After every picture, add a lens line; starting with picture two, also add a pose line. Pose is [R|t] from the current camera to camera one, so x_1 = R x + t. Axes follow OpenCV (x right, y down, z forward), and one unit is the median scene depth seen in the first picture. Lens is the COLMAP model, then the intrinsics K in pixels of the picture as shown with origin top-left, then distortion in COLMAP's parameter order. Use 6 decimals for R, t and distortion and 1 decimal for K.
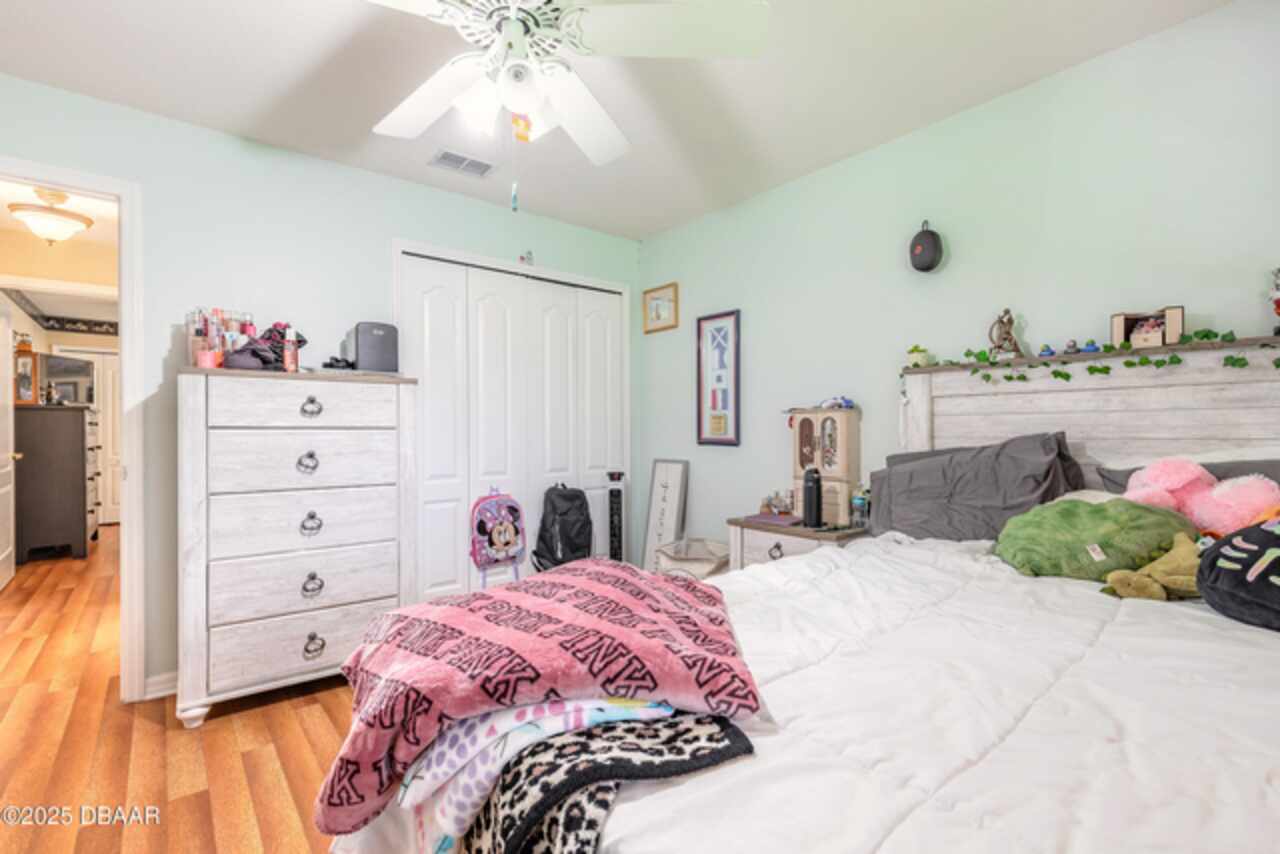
lens RADIAL K [[573.6, 0, 640.0], [0, 573.6, 427.0], [0, 0, 1]] dist [0.002137, -0.000222]
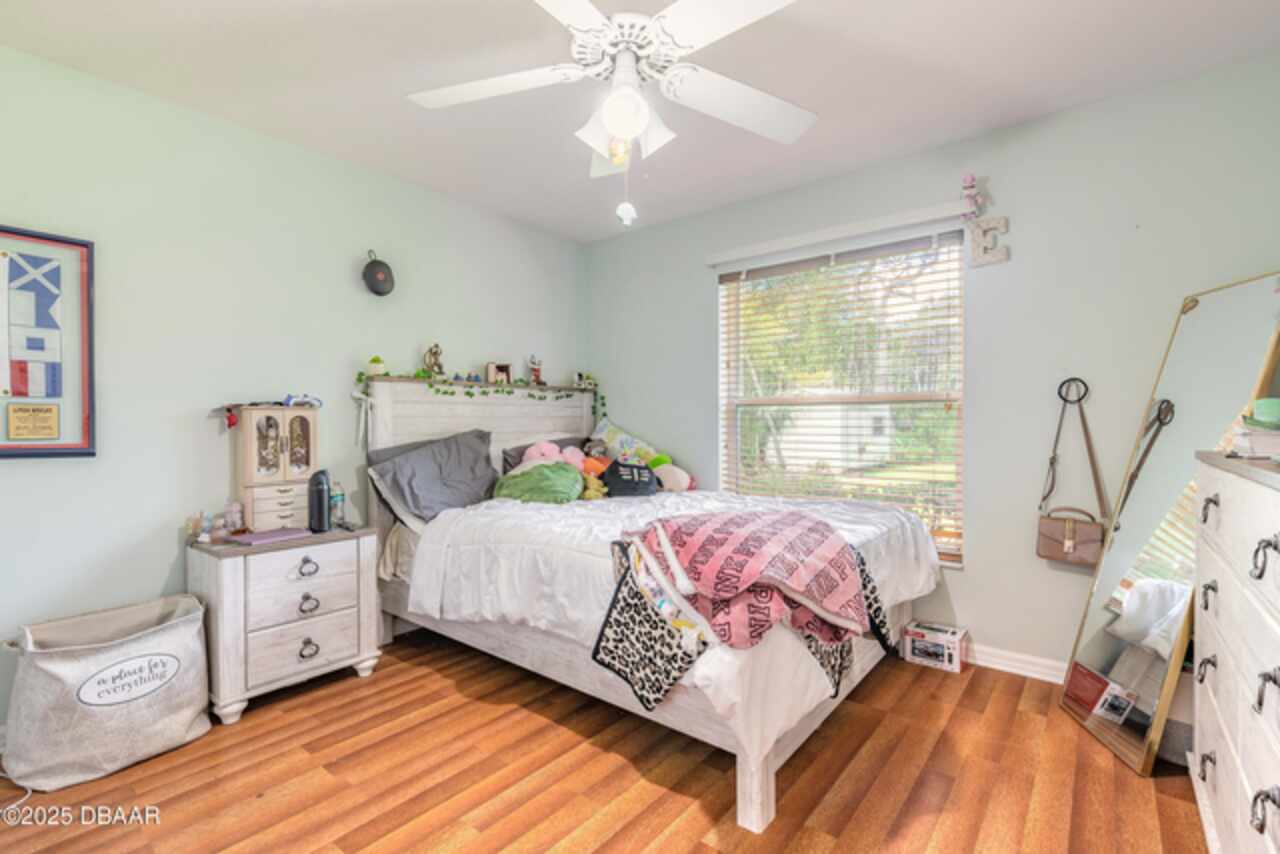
lens RADIAL K [[573.6, 0, 640.0], [0, 573.6, 427.0], [0, 0, 1]] dist [0.002137, -0.000222]
pose [[-0.198697, -0.010660, 0.980003, -0.708769], [-0.009320, 0.999916, 0.008987, -0.012634], [-0.980017, -0.007348, -0.198779, 0.644192]]
